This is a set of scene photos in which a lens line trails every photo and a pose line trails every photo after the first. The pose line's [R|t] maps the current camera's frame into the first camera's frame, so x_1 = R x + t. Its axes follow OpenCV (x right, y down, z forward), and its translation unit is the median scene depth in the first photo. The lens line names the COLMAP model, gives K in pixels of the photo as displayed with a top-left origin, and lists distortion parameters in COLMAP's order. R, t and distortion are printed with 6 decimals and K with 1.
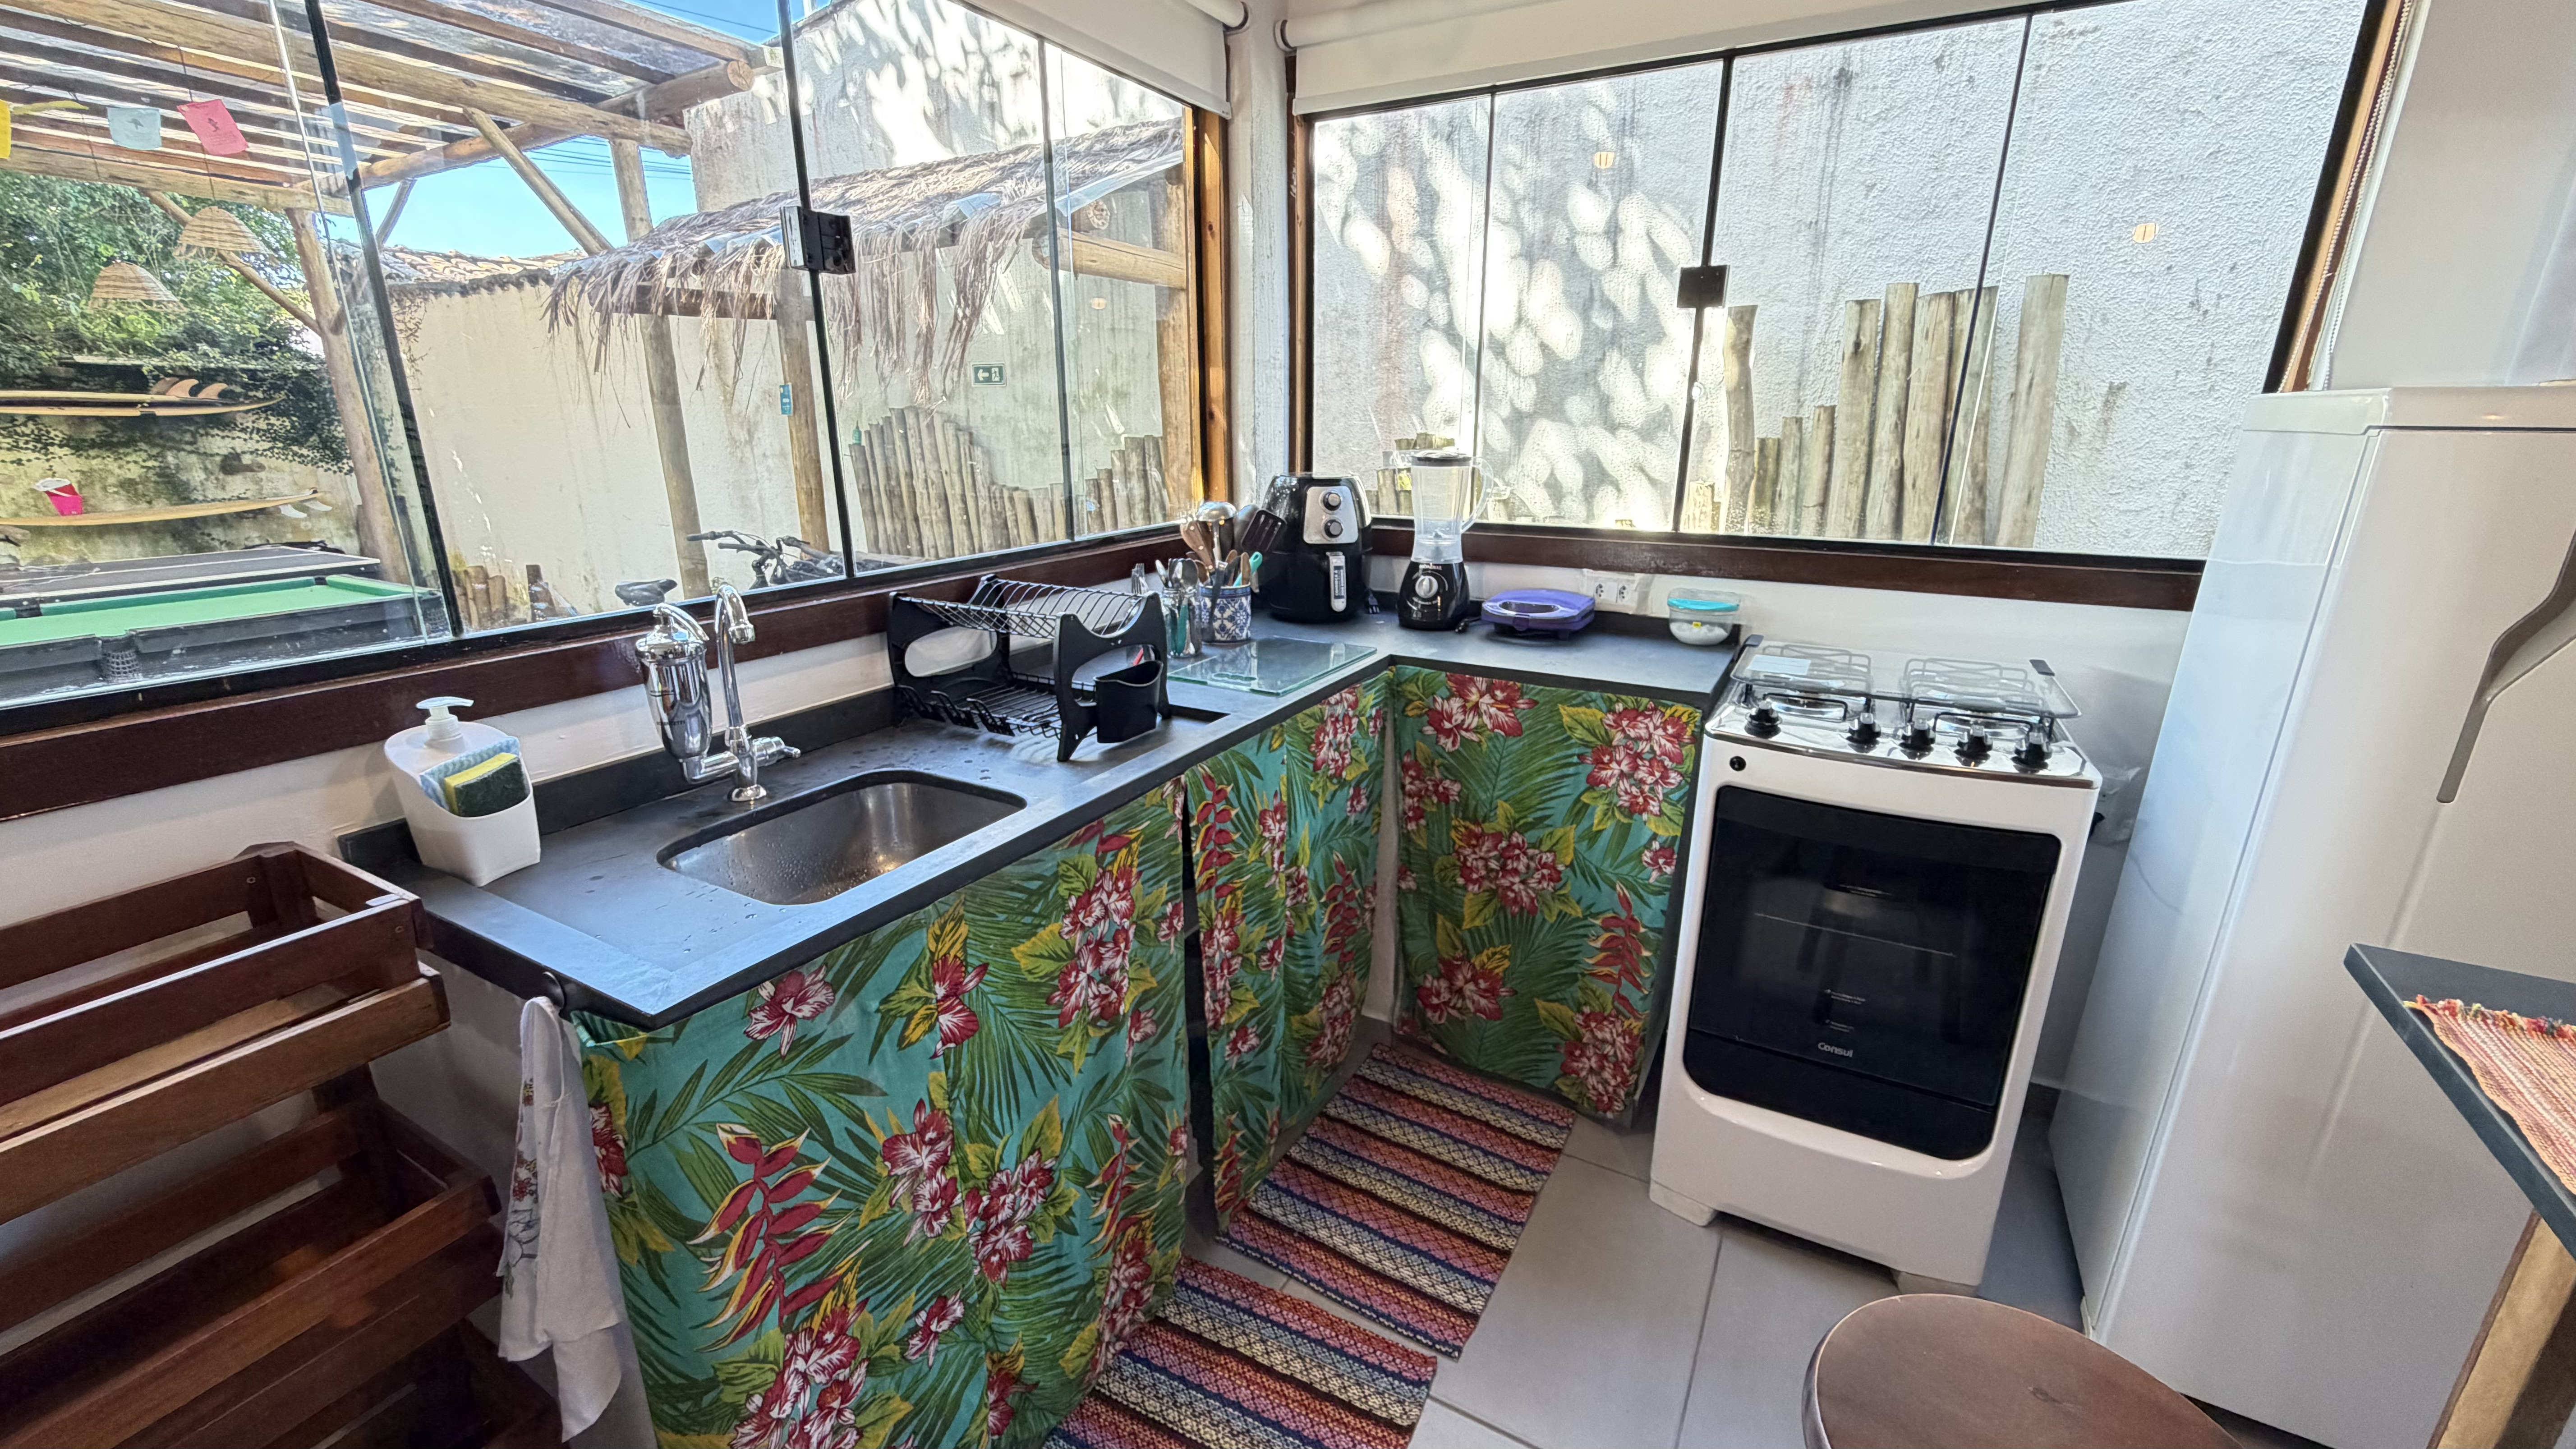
lens RADIAL K [[1024.8, 0, 1282.7], [0, 1024.8, 726.9], [0, 0, 1]] dist [-0.000911, -0.000158]
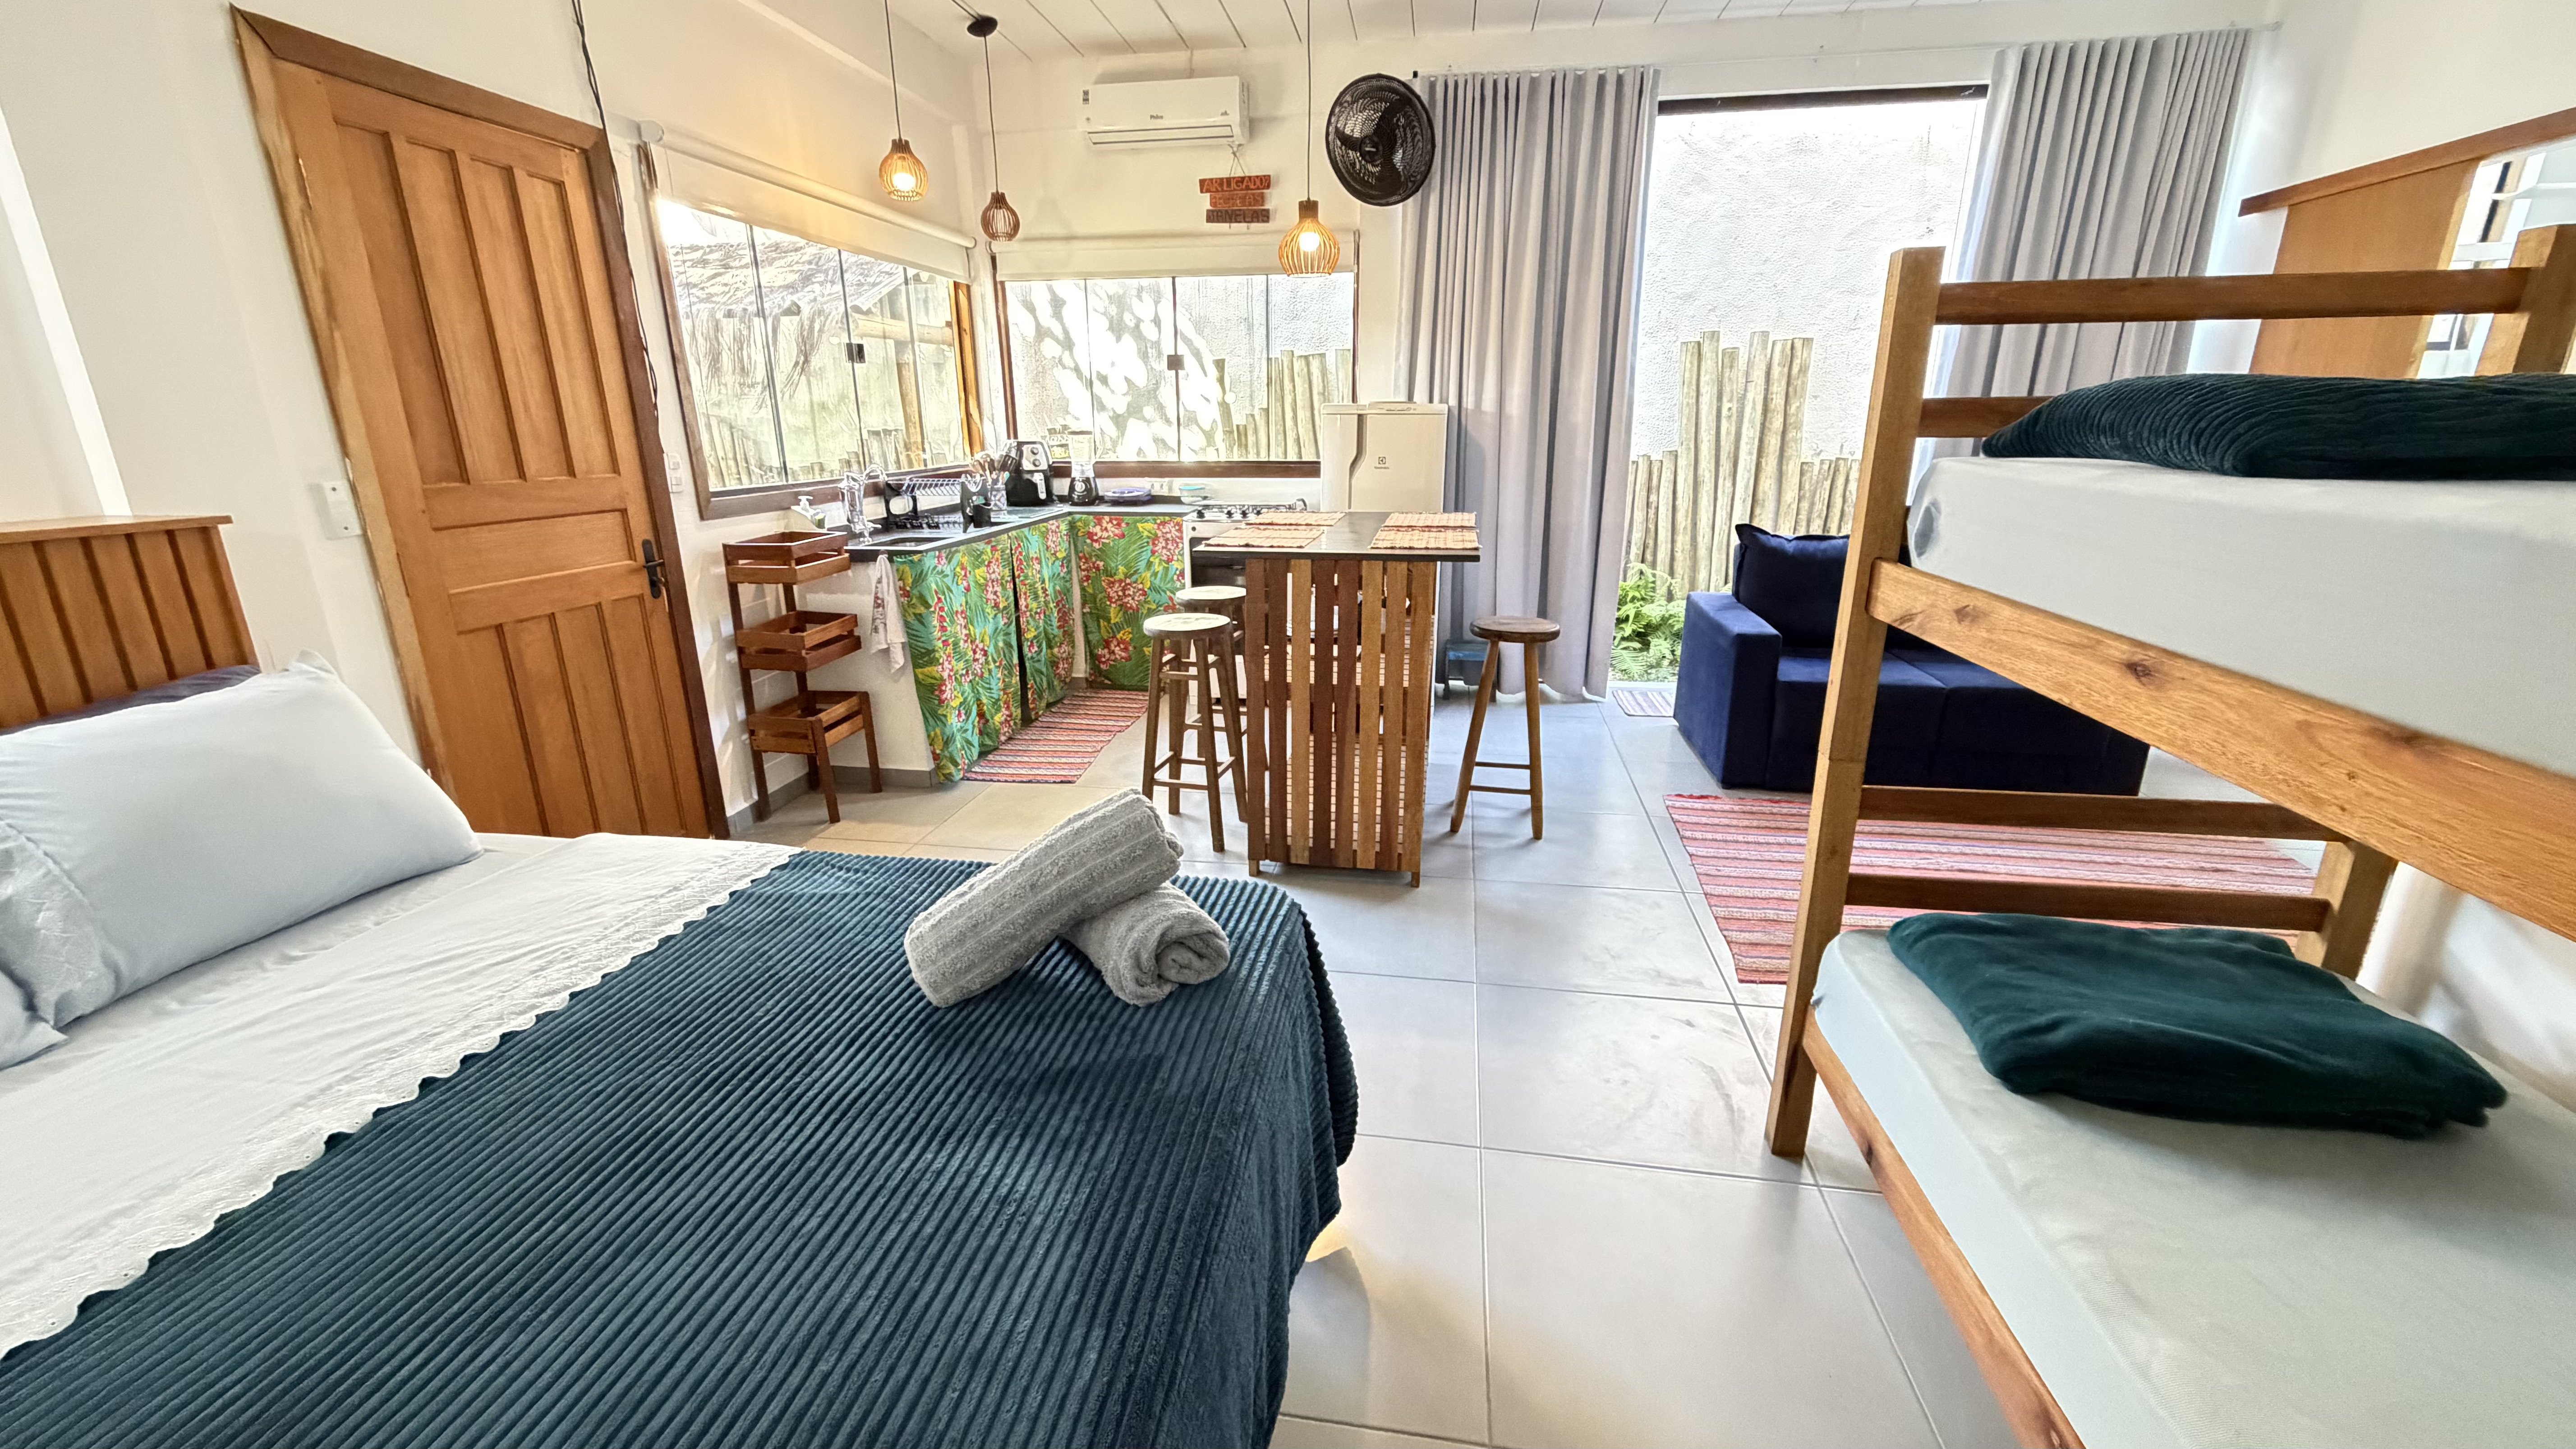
lens RADIAL K [[1024.8, 0, 1282.7], [0, 1024.8, 726.9], [0, 0, 1]] dist [-0.000911, -0.000158]
pose [[0.937157, -0.108607, 0.331573, -0.295989], [0.109180, 0.993877, 0.016960, 0.475197], [-0.331384, 0.020307, 0.943277, -1.529564]]
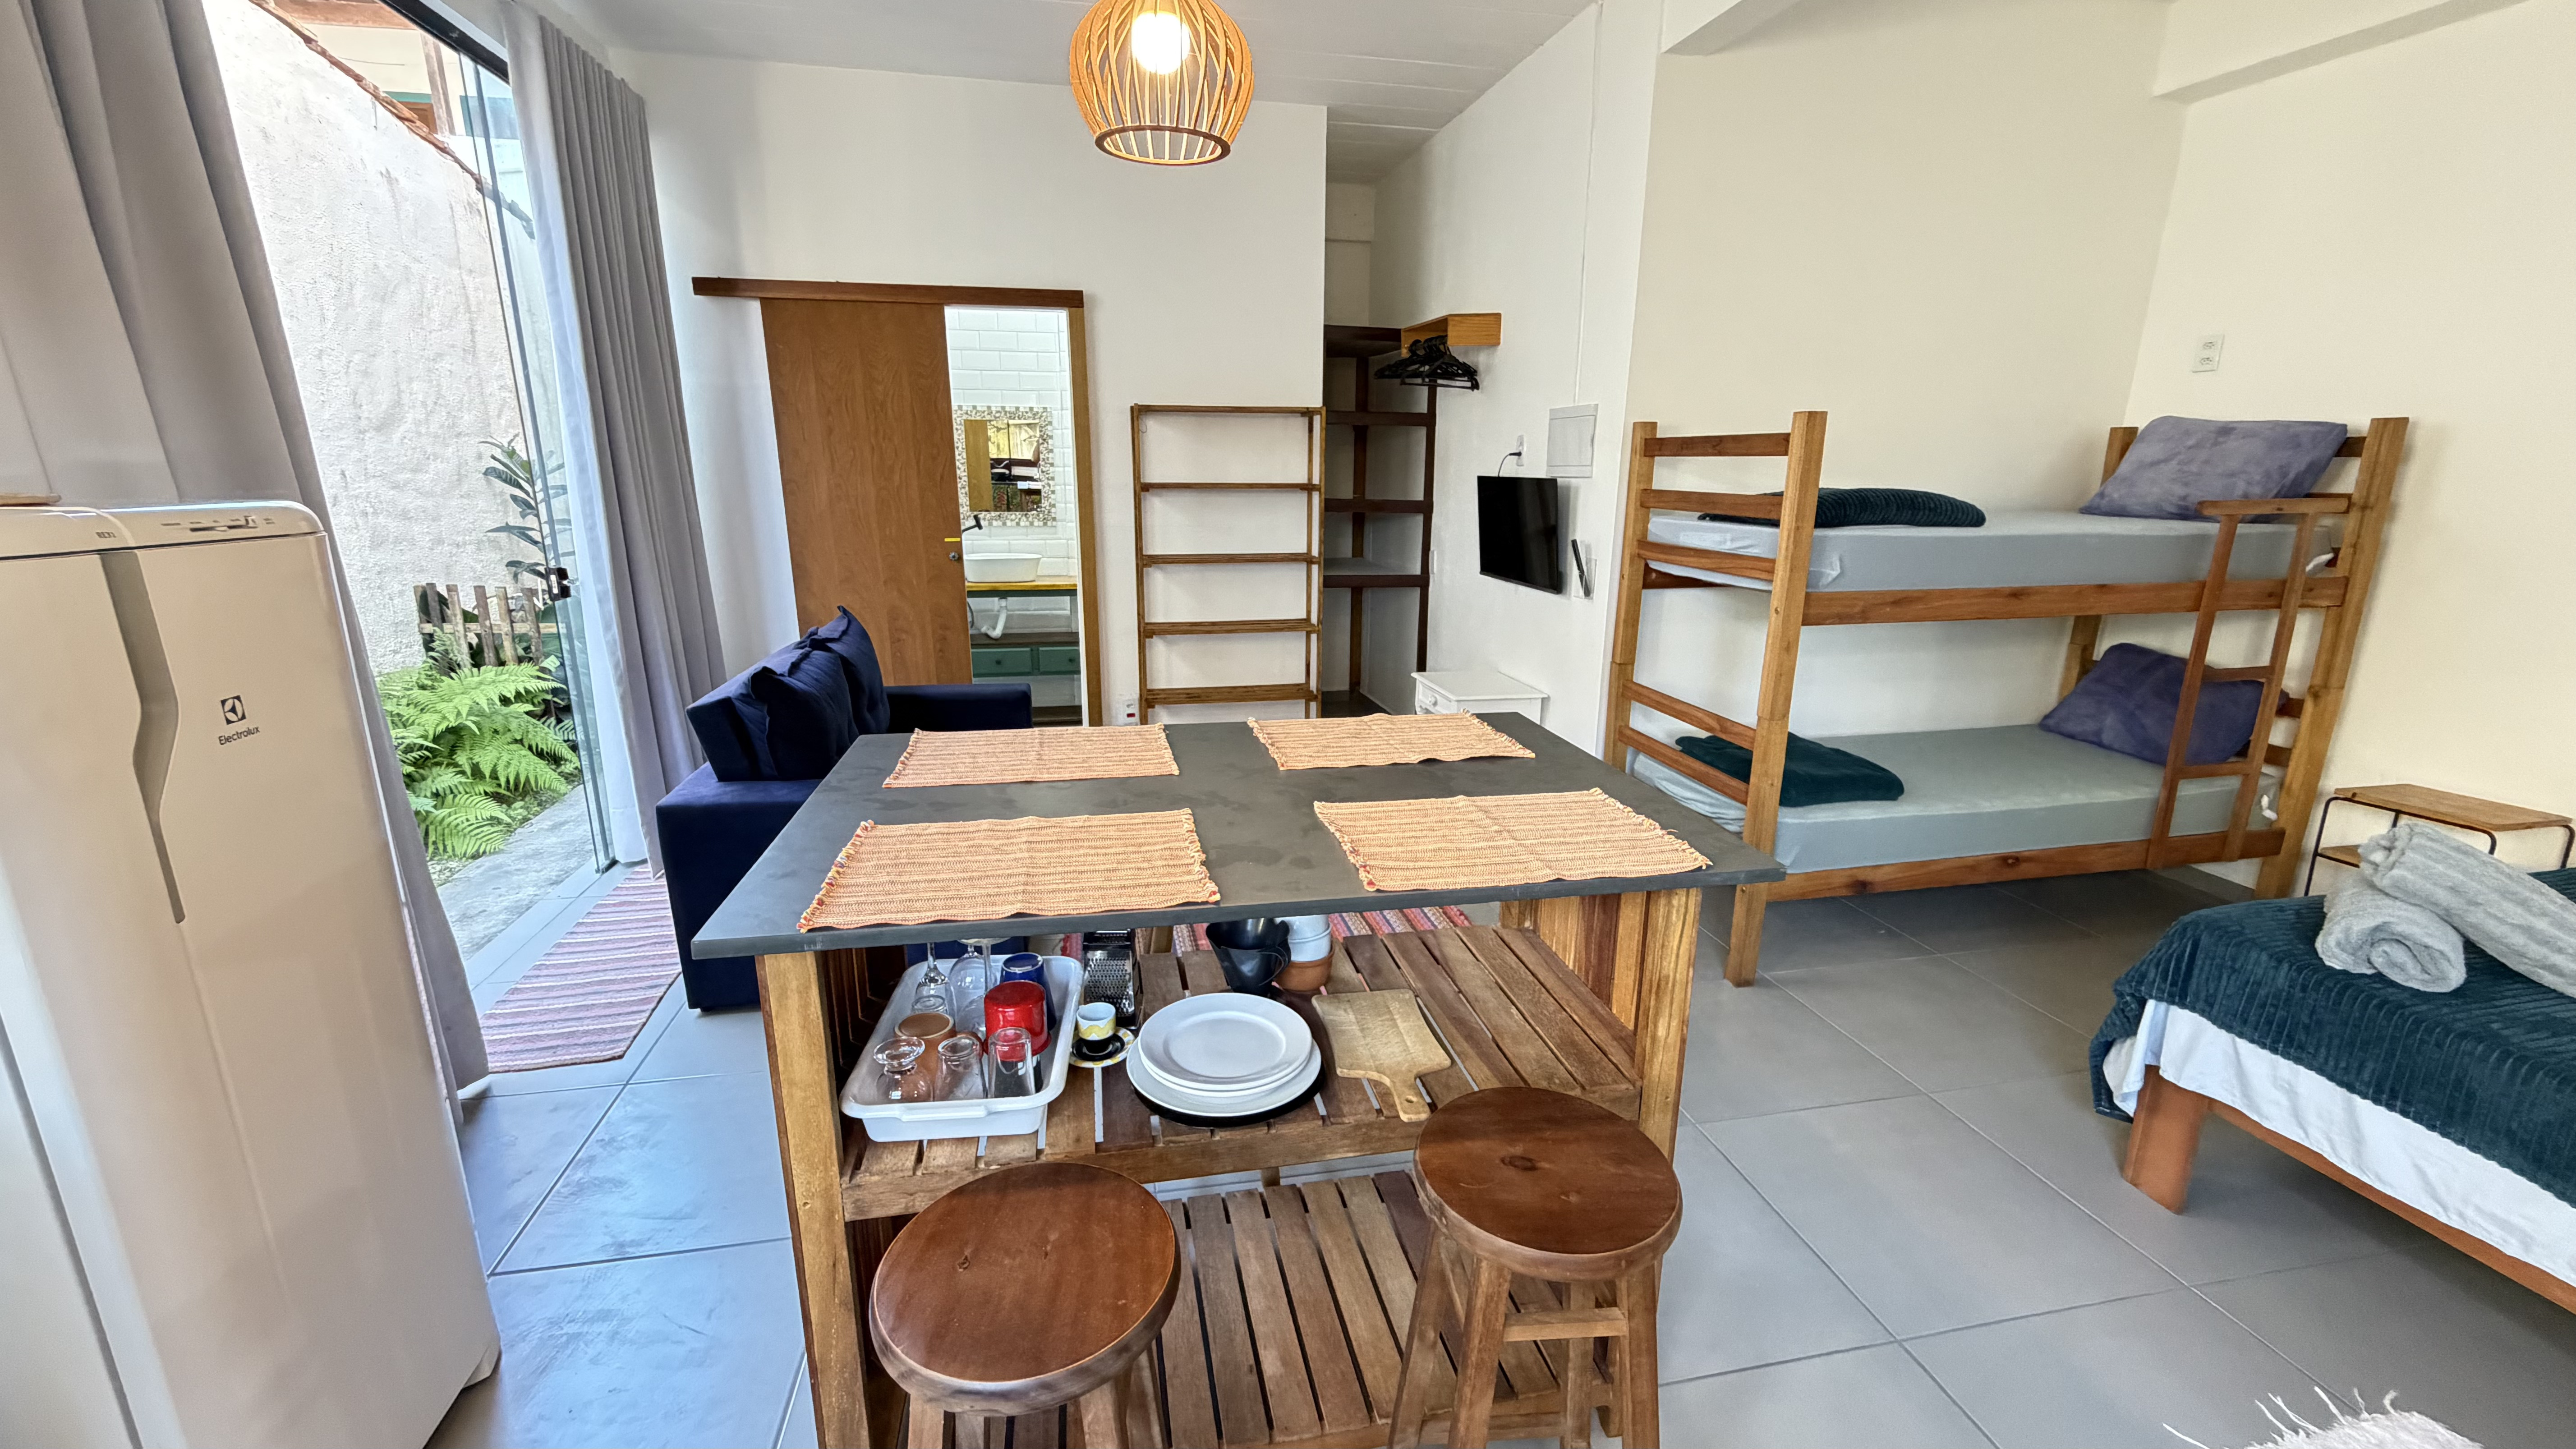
lens RADIAL K [[1028.1, 0, 1284.7], [0, 1028.1, 723.6], [0, 0, 1]] dist [-0.000348, -0.000178]
pose [[-0.655912, -0.189831, 0.730577, -0.142339], [0.213889, 0.881451, 0.421064, -0.164257], [-0.723899, 0.432444, -0.537552, 0.396734]]
